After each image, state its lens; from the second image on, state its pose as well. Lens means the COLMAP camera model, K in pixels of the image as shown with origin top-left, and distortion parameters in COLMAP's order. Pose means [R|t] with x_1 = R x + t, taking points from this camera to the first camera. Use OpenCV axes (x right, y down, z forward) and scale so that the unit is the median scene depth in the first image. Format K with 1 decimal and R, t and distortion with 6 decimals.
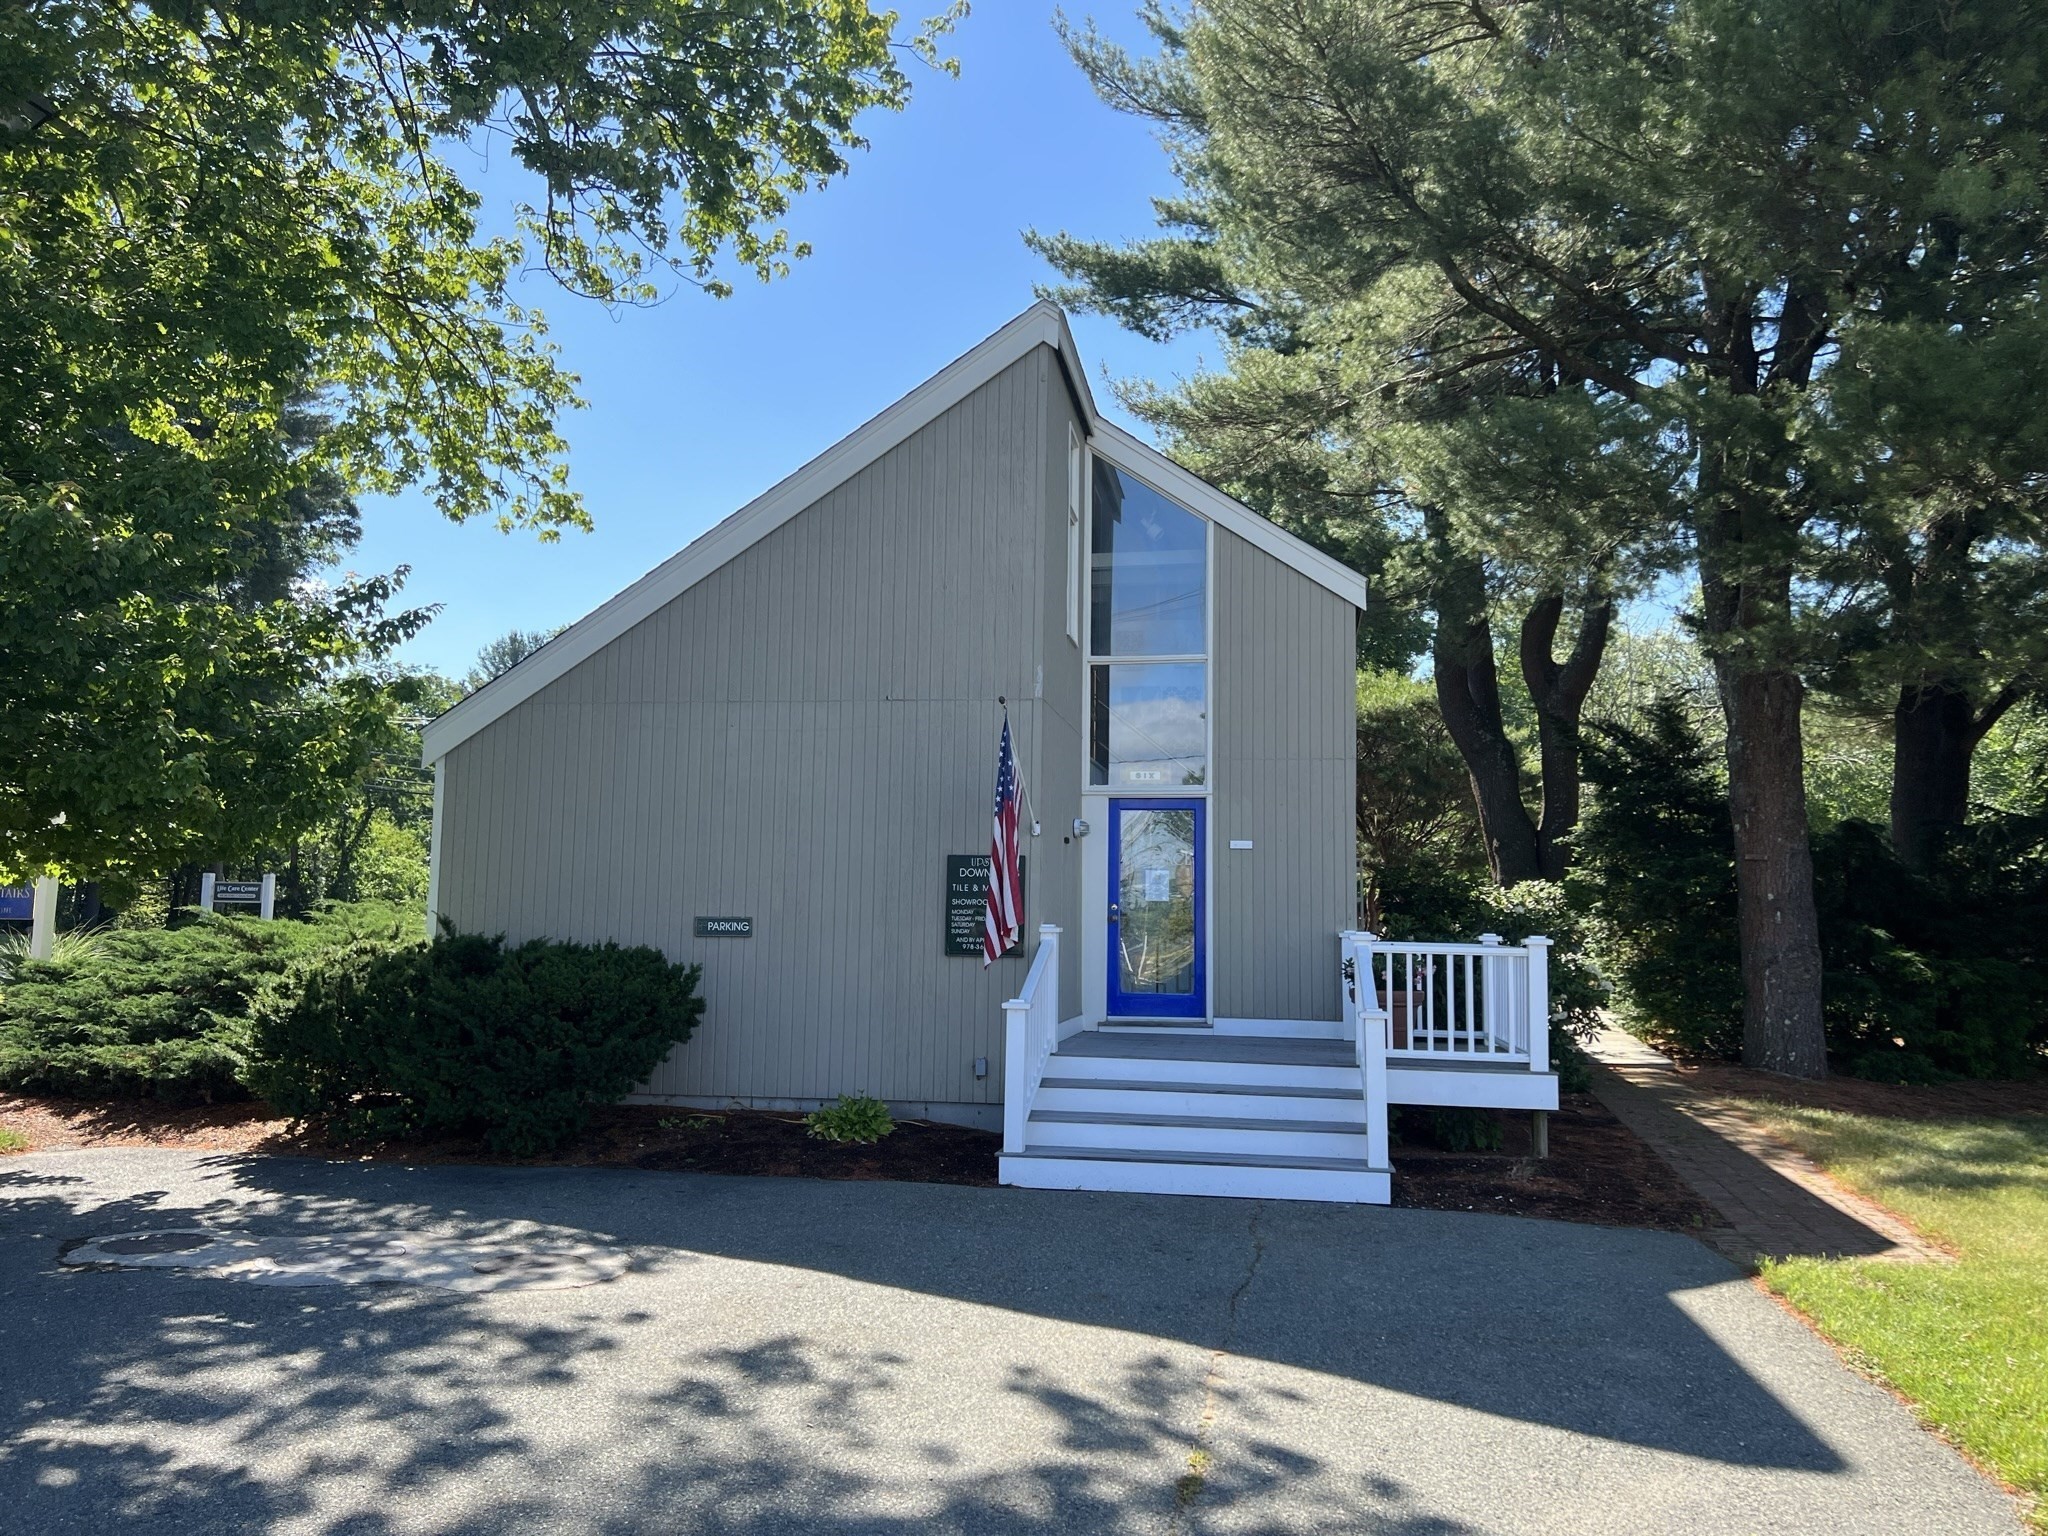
lens RADIAL K [[1529.2, 0, 1024.0], [0, 1529.2, 768.0], [0, 0, 1]] dist [0.001588, -0.000173]
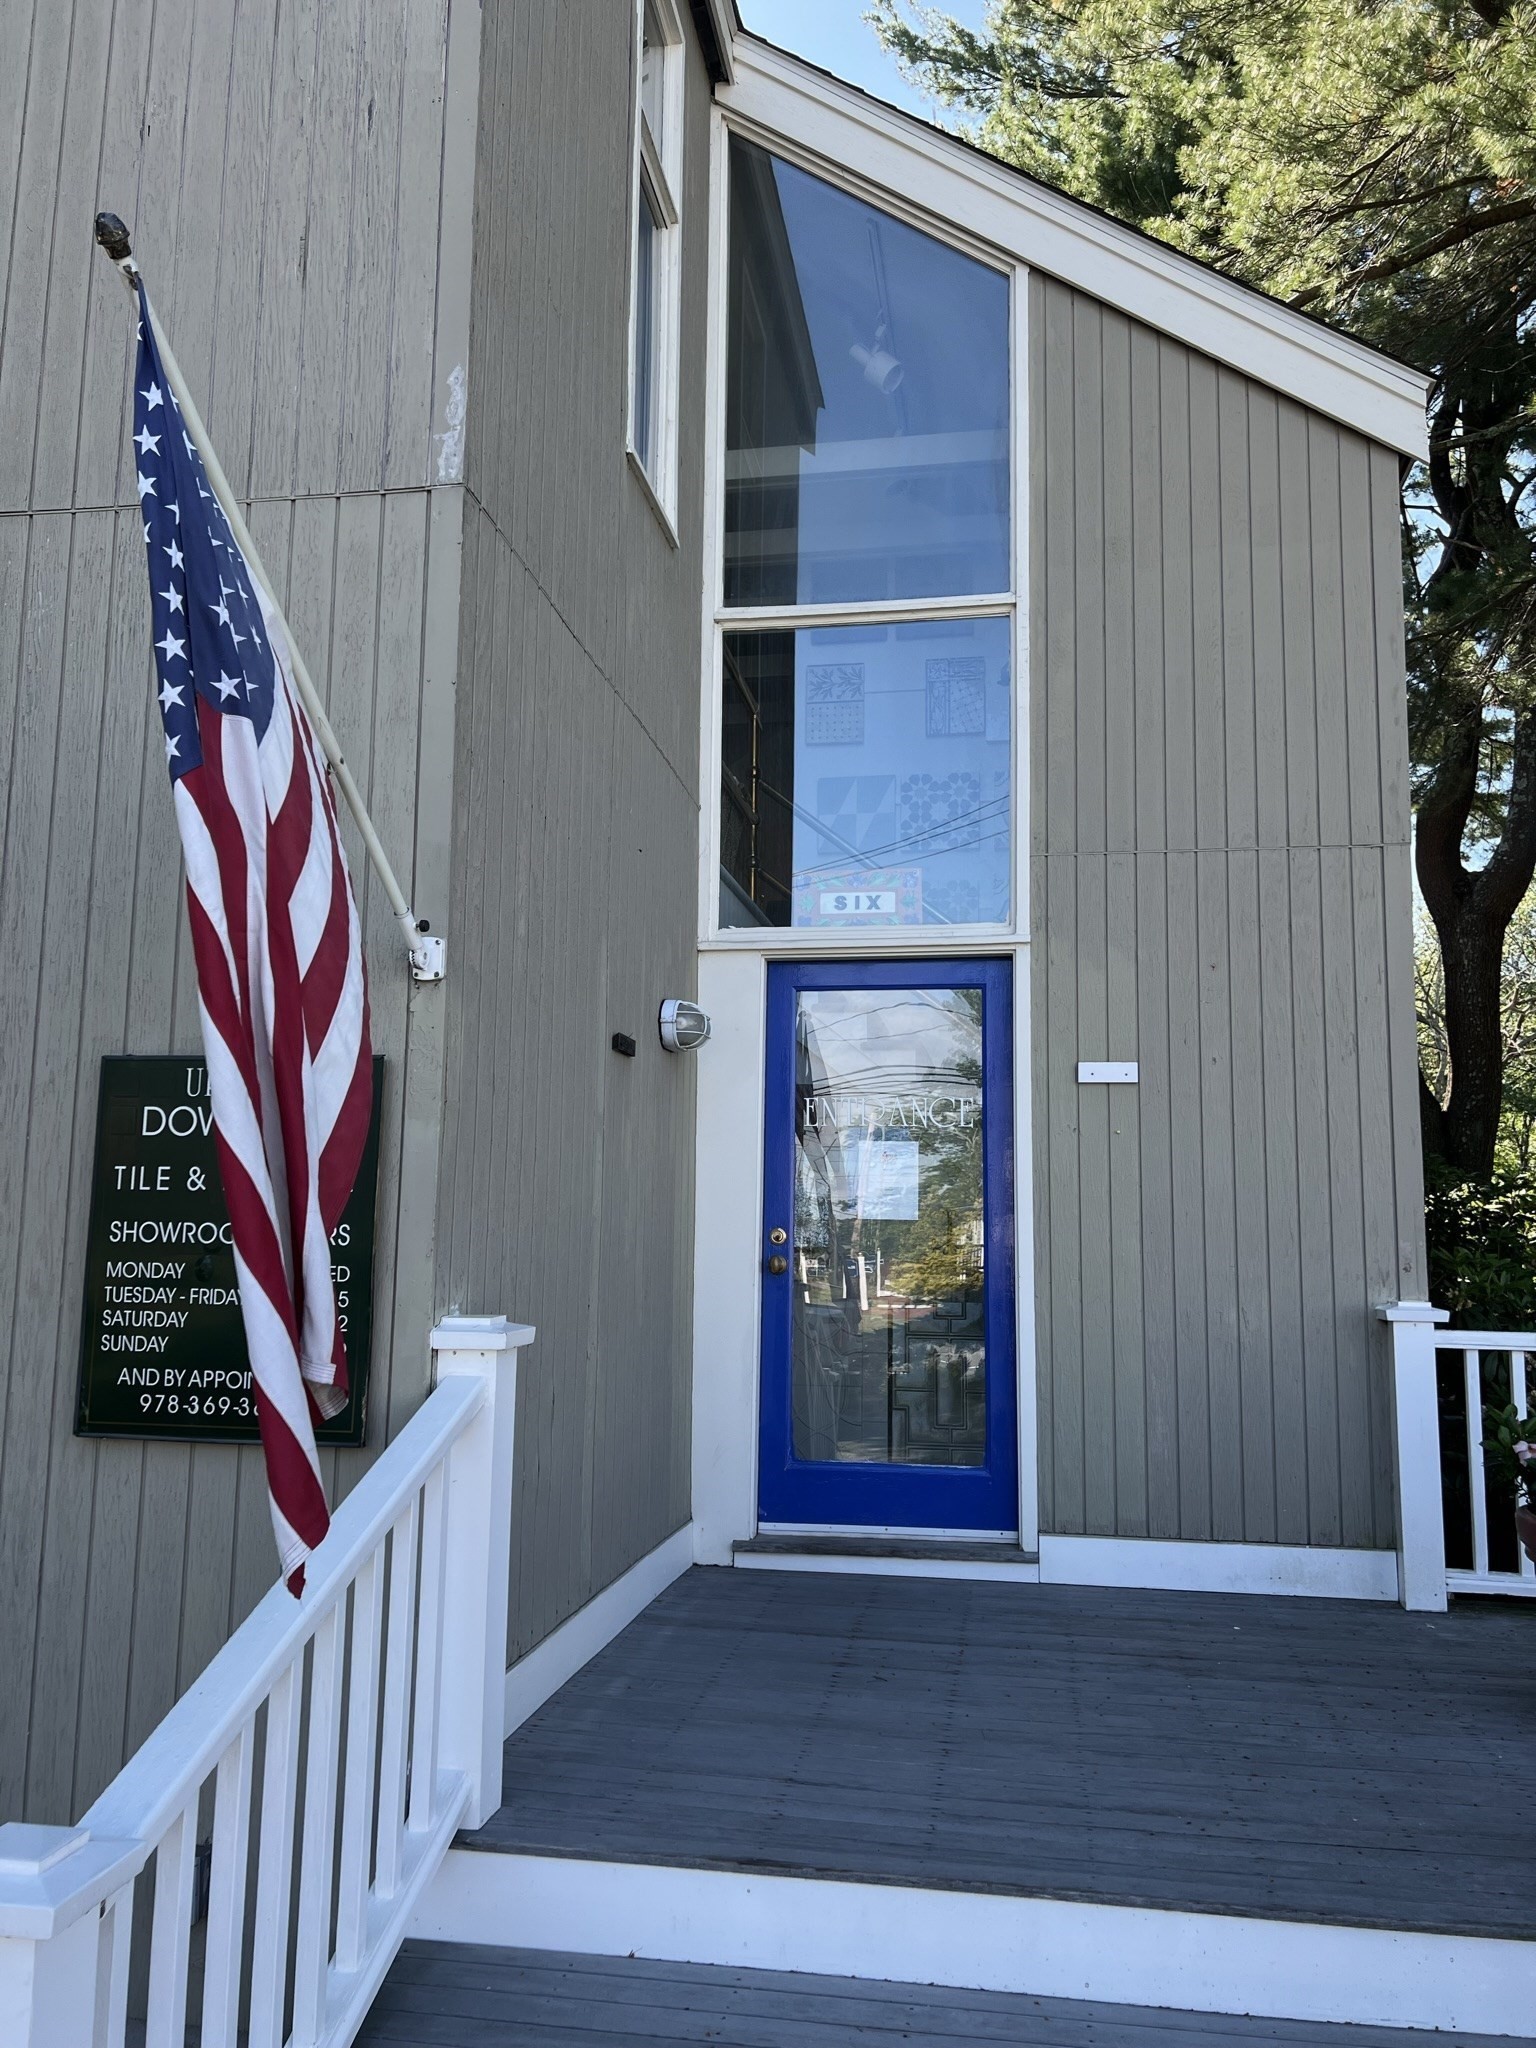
lens RADIAL K [[1529.2, 0, 768.0], [0, 1529.2, 1024.0], [0, 0, 1]] dist [0.001588, -0.000173]
pose [[0.999983, 0.001689, 0.005551, 0.055273], [-0.001501, 0.999434, -0.033599, 0.051128], [-0.005604, 0.033590, 0.999420, 0.621631]]
